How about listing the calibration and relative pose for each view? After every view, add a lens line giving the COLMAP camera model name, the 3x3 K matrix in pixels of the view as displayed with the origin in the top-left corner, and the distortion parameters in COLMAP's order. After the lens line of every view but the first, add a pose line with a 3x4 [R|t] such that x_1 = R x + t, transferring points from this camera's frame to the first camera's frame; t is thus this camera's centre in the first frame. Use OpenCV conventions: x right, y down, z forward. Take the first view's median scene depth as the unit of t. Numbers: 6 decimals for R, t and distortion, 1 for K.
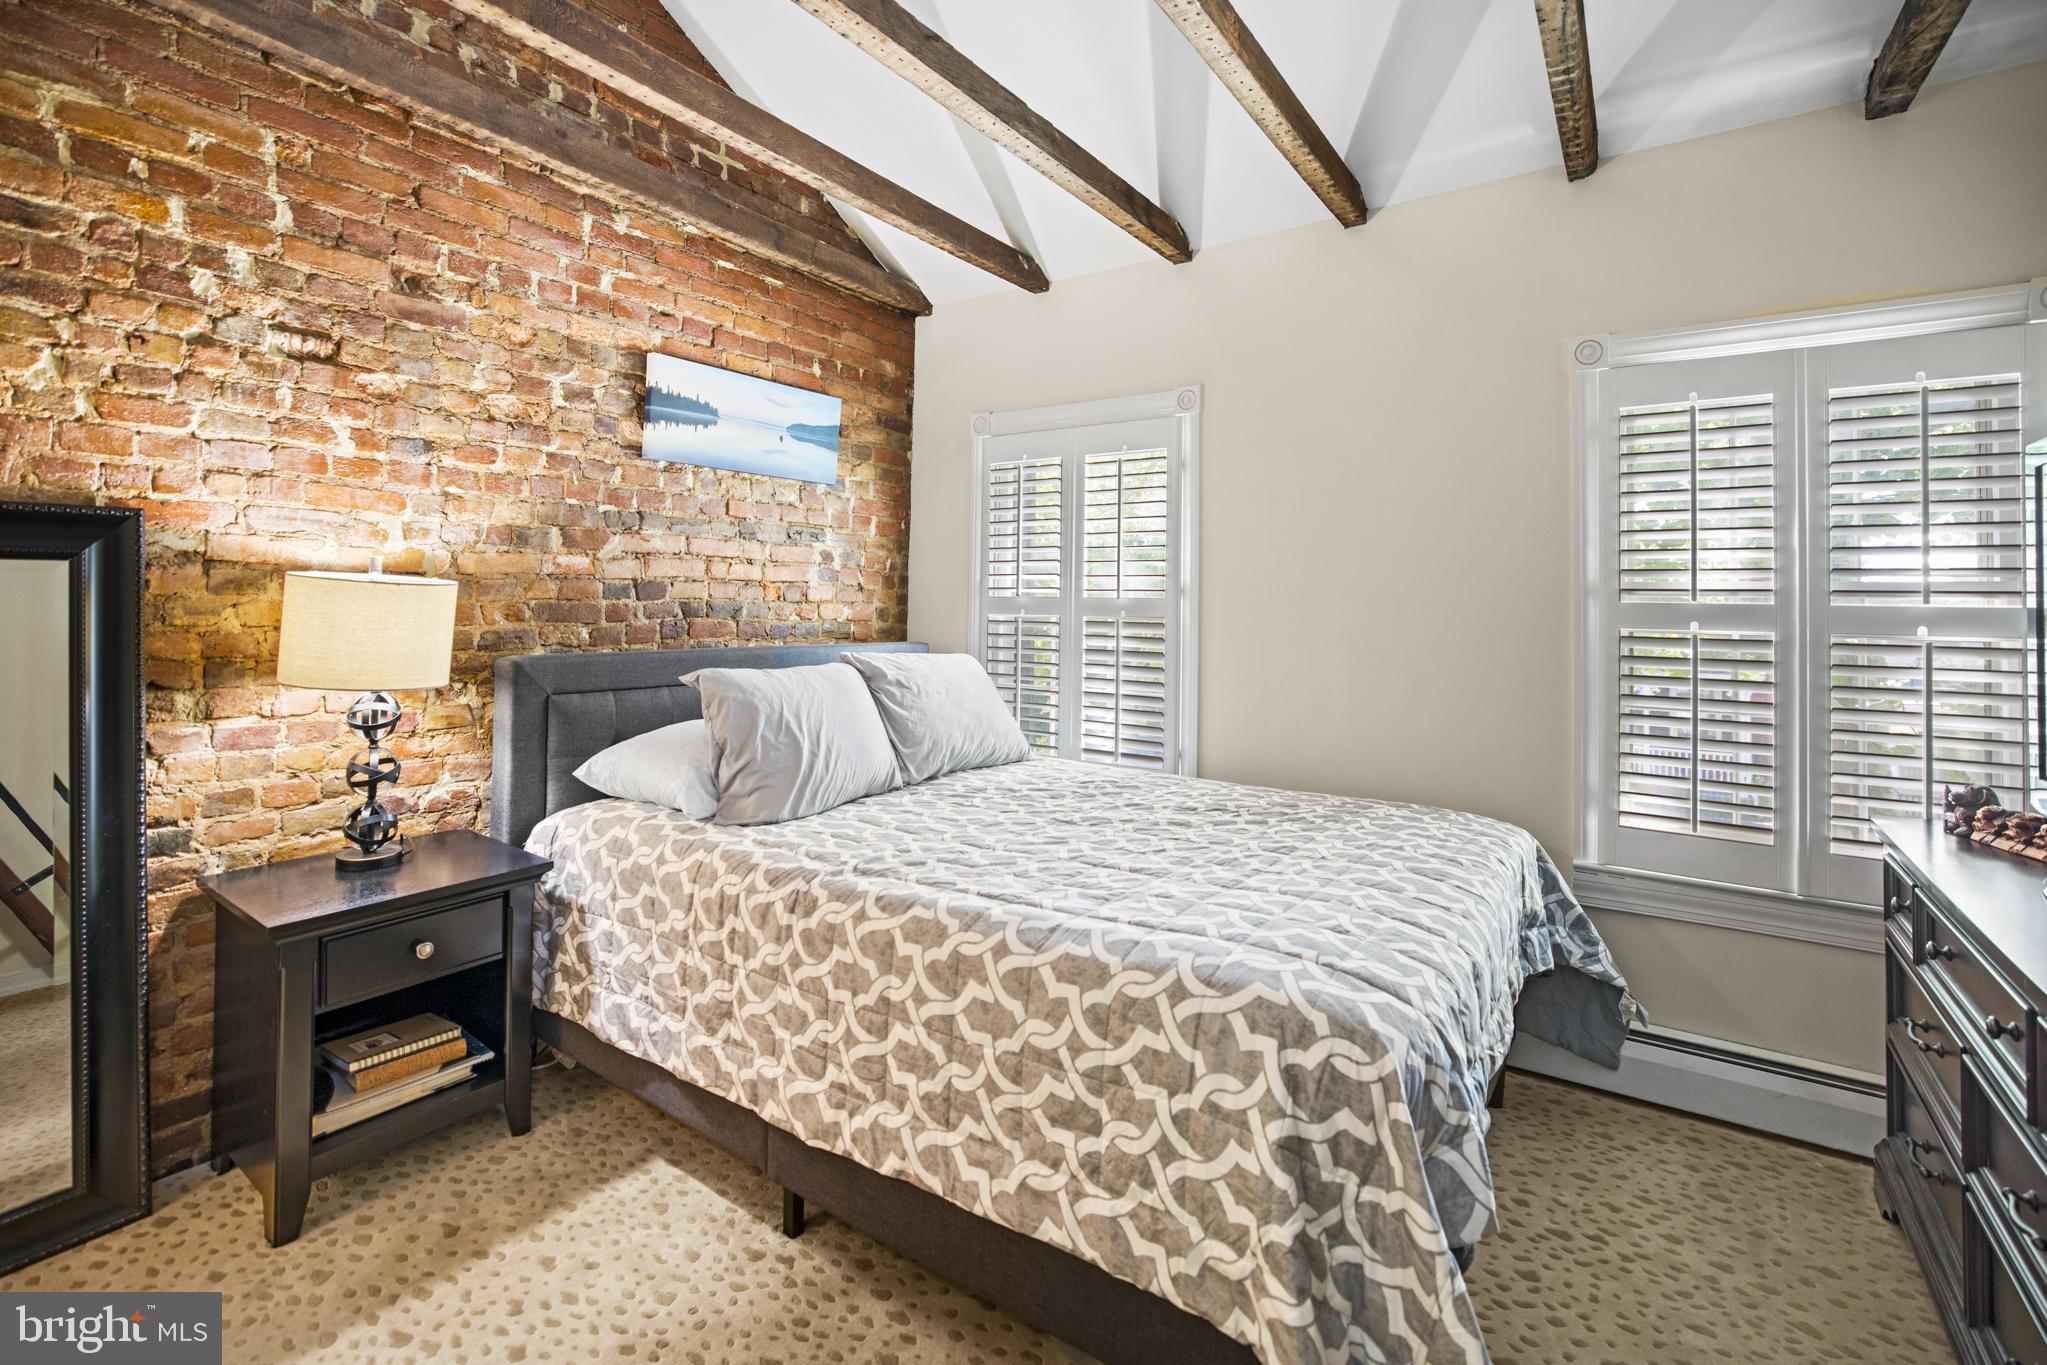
lens RADIAL K [[926.3, 0, 1008.3], [0, 926.3, 591.6], [0, 0, 1]] dist [-0.018166, 0.004072]
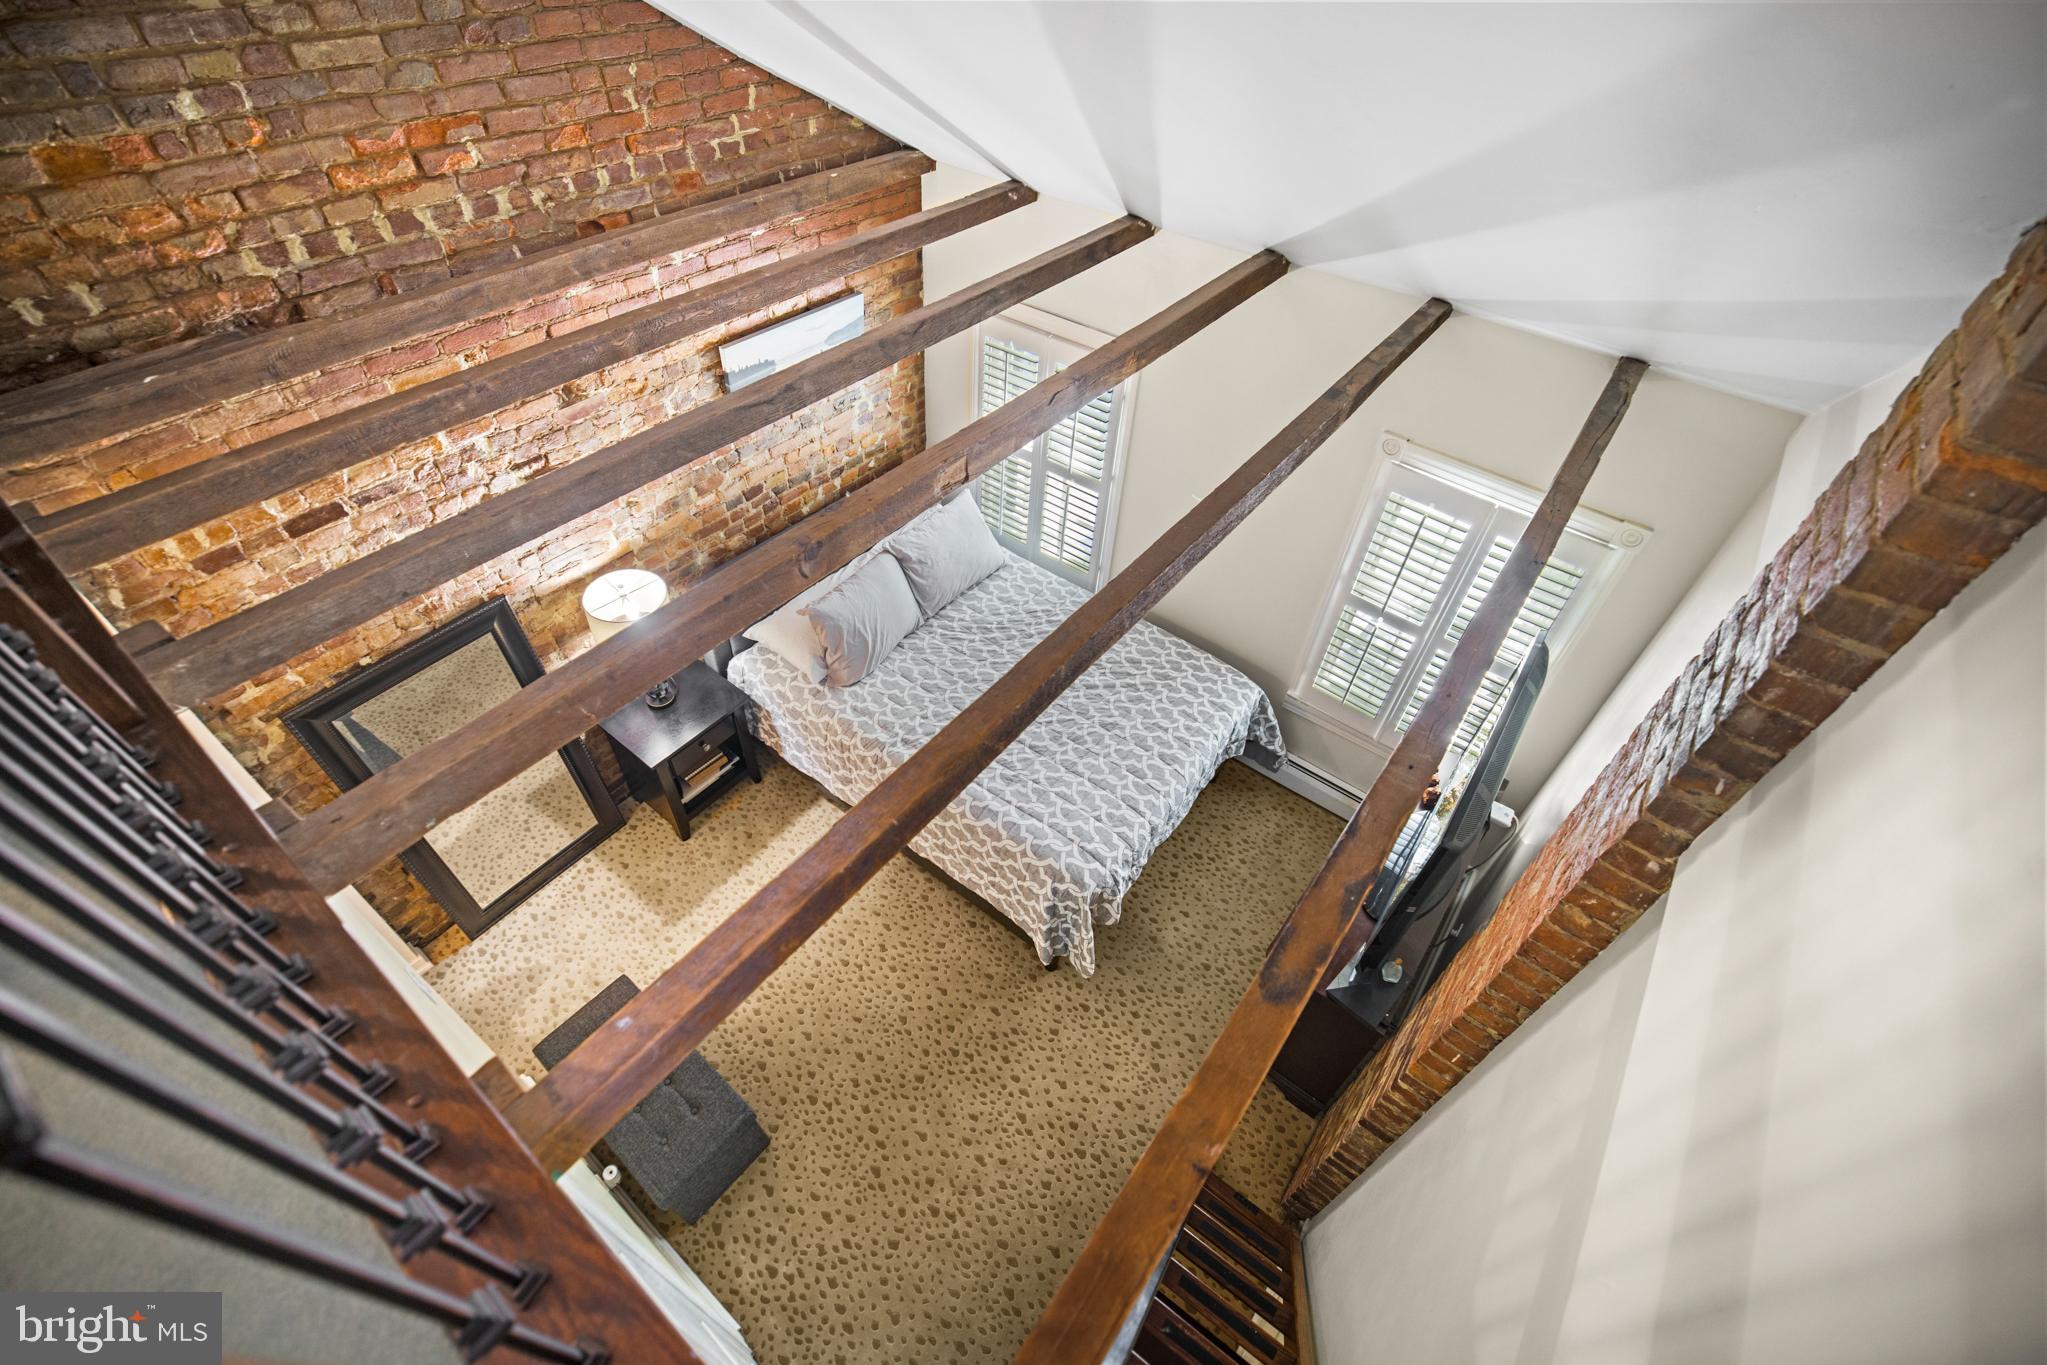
lens RADIAL K [[877.0, 0, 1016.2], [0, 877.0, 694.7], [0, 0, 1]] dist [0.003766, -0.000132]
pose [[0.998399, 0.055938, -0.008387, 0.088176], [-0.032213, 0.684189, 0.728593, -1.003127], [0.046494, -0.727156, 0.684896, -0.246564]]
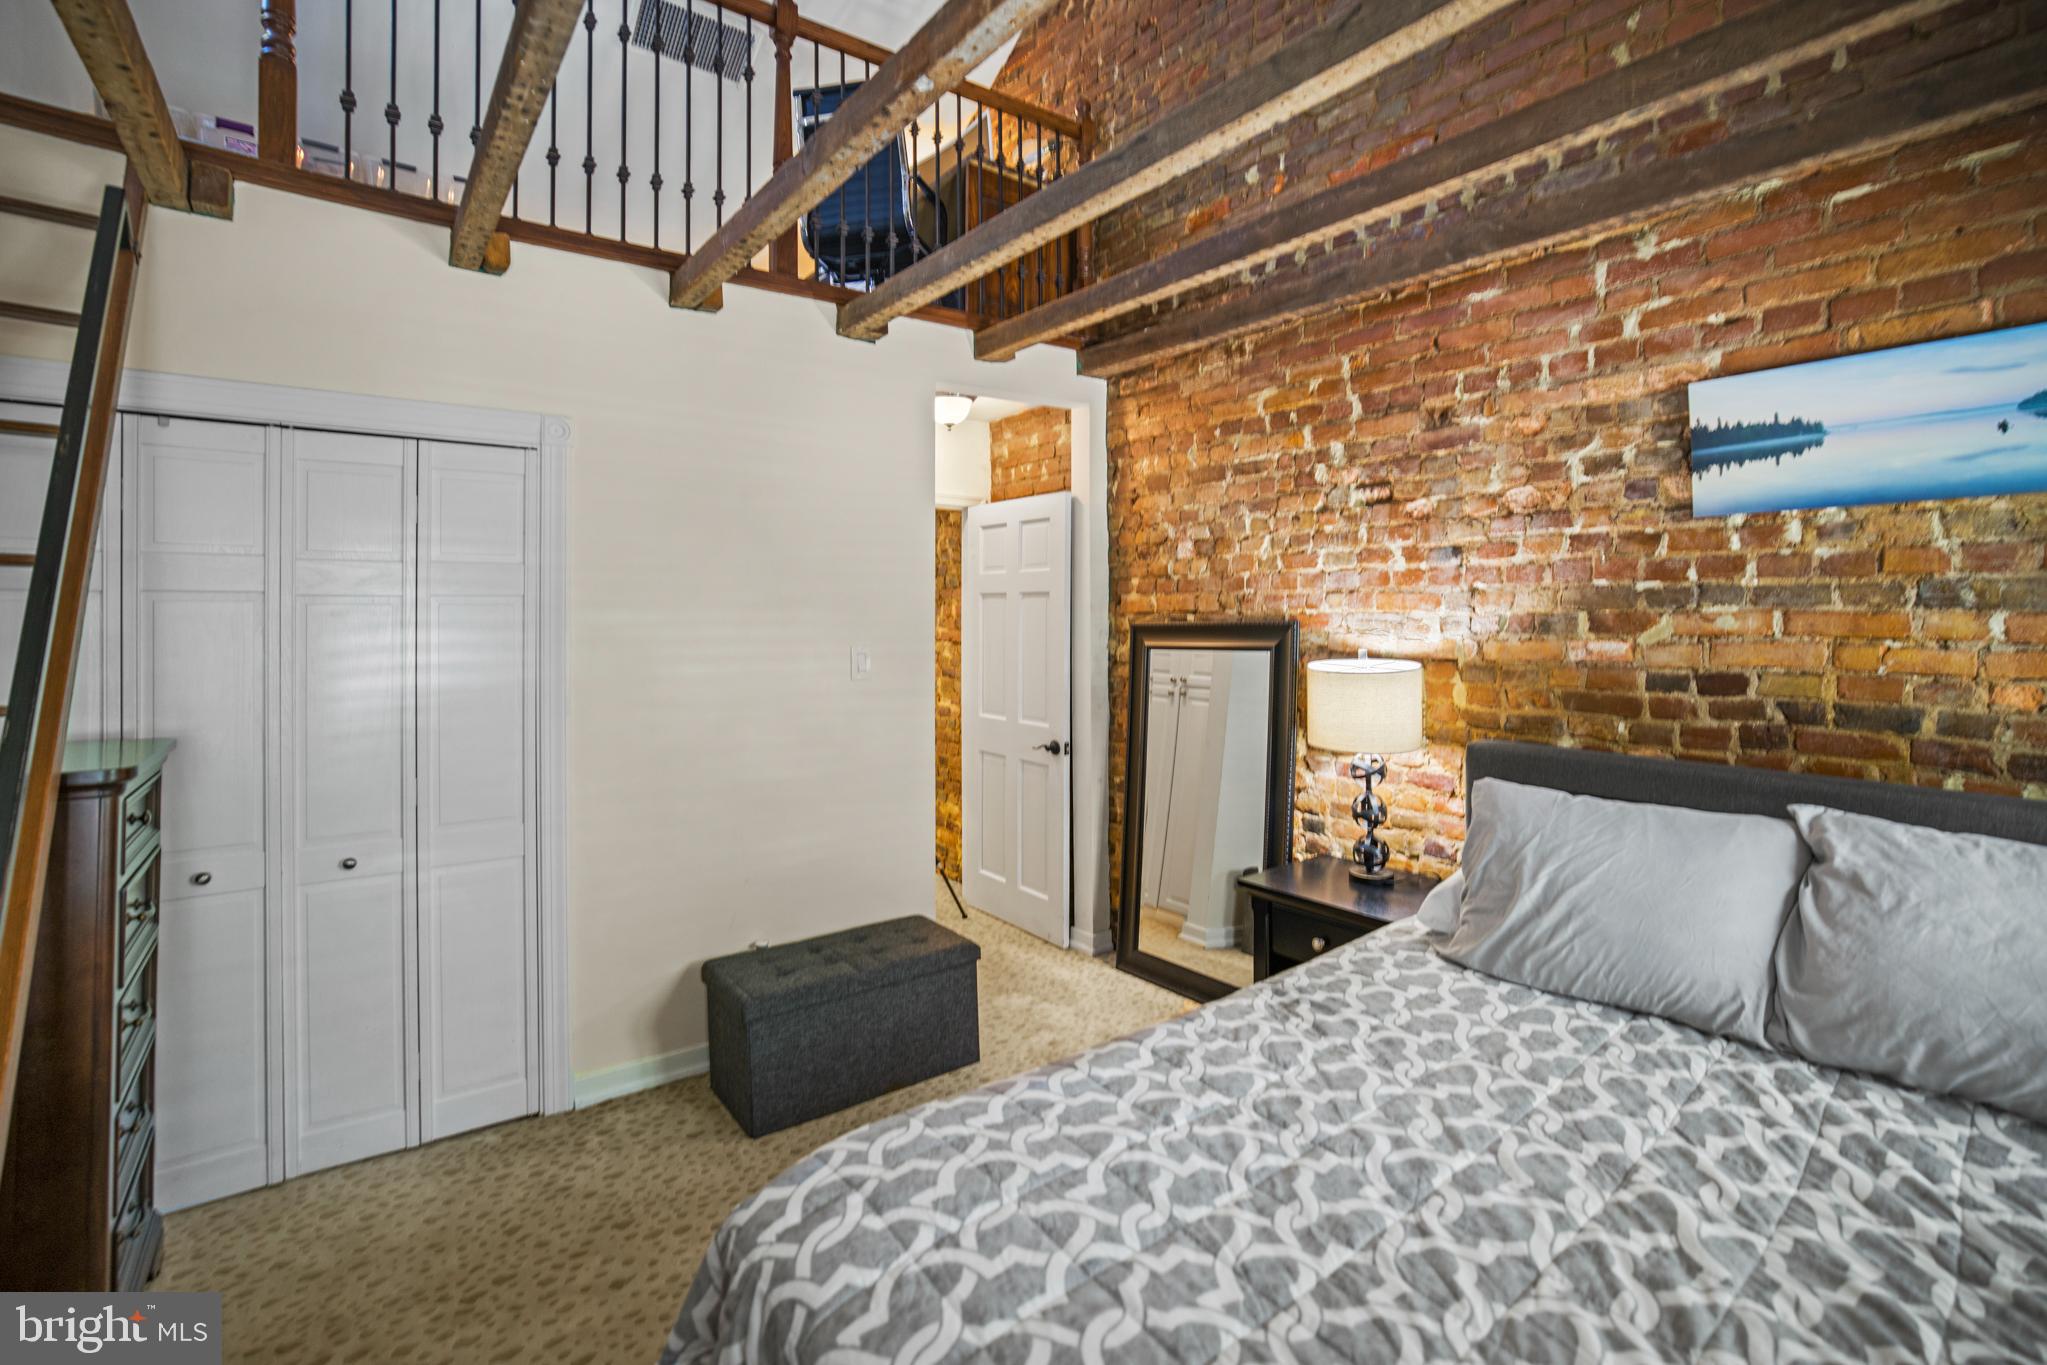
lens RADIAL K [[926.3, 0, 996.5], [0, 926.3, 613.0], [0, 0, 1]] dist [-0.018166, 0.004072]
pose [[-0.328105, -0.006673, -0.944618, 0.651472], [0.012980, 0.999849, -0.011572, -0.071920], [0.944552, -0.016058, -0.327969, 0.813441]]
